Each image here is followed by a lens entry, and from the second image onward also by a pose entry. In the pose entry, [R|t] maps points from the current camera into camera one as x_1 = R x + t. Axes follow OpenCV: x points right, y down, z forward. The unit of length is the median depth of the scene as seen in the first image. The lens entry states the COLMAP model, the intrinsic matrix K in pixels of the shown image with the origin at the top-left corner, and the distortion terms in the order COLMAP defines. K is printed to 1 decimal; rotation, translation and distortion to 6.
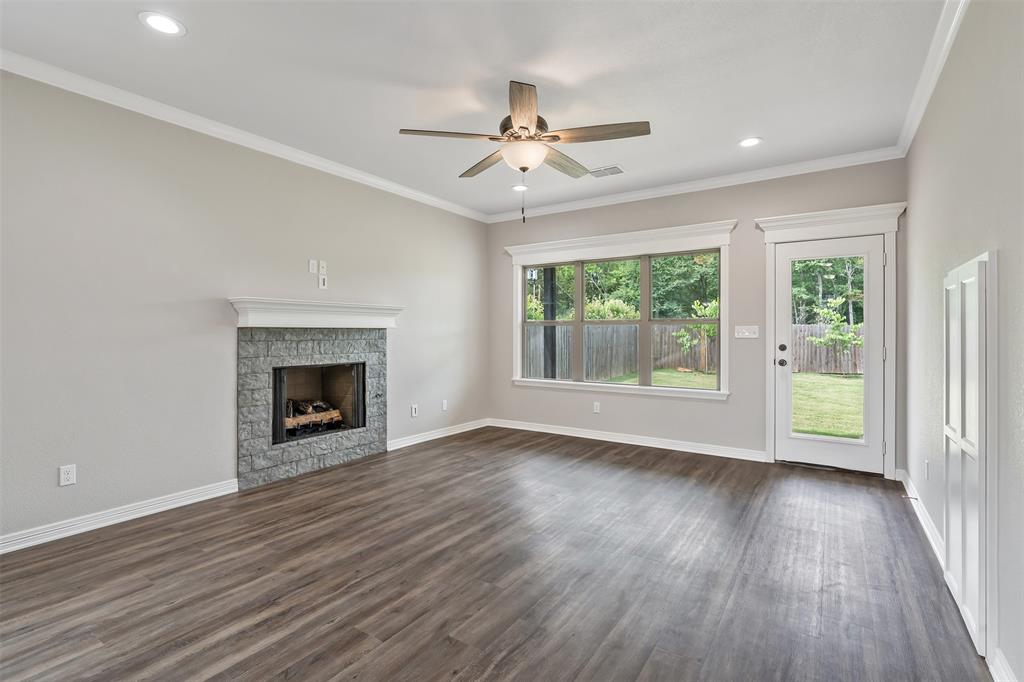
lens RADIAL K [[478.4, 0, 512.0], [0, 478.4, 332.5], [0, 0, 1]] dist [-0.002407, 0.000563]
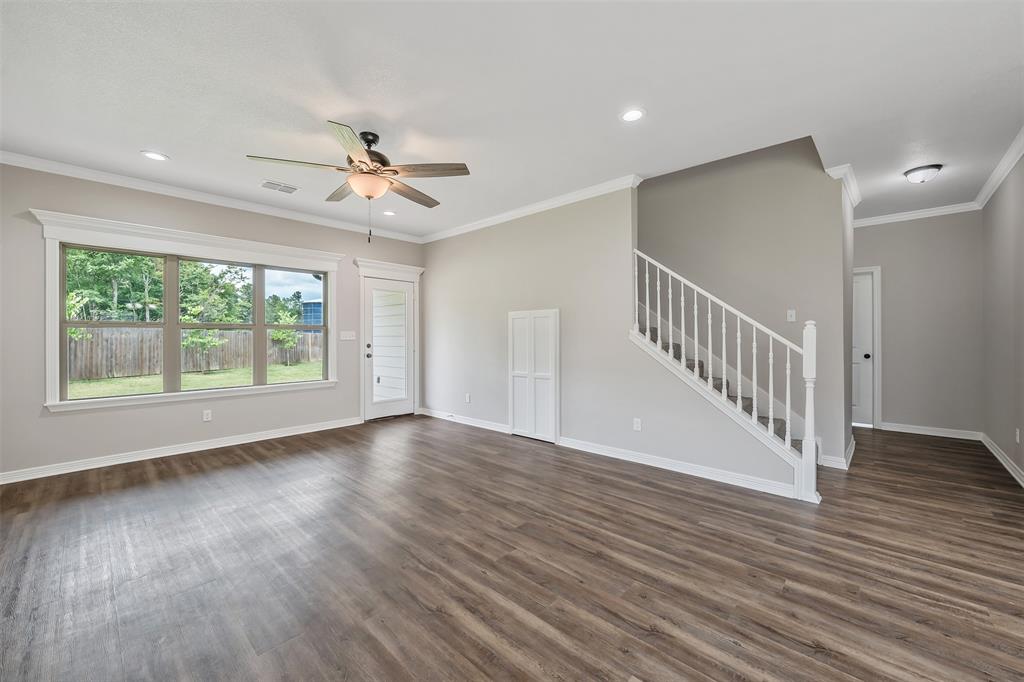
lens RADIAL K [[401.2, 0, 508.0], [0, 401.2, 333.9], [0, 0, 1]] dist [-0.000398, 0.000241]
pose [[0.167946, 0.003800, 0.985789, -0.622907], [0.002452, 0.999988, -0.004272, -0.000141], [-0.985793, 0.003135, 0.167935, 0.345286]]
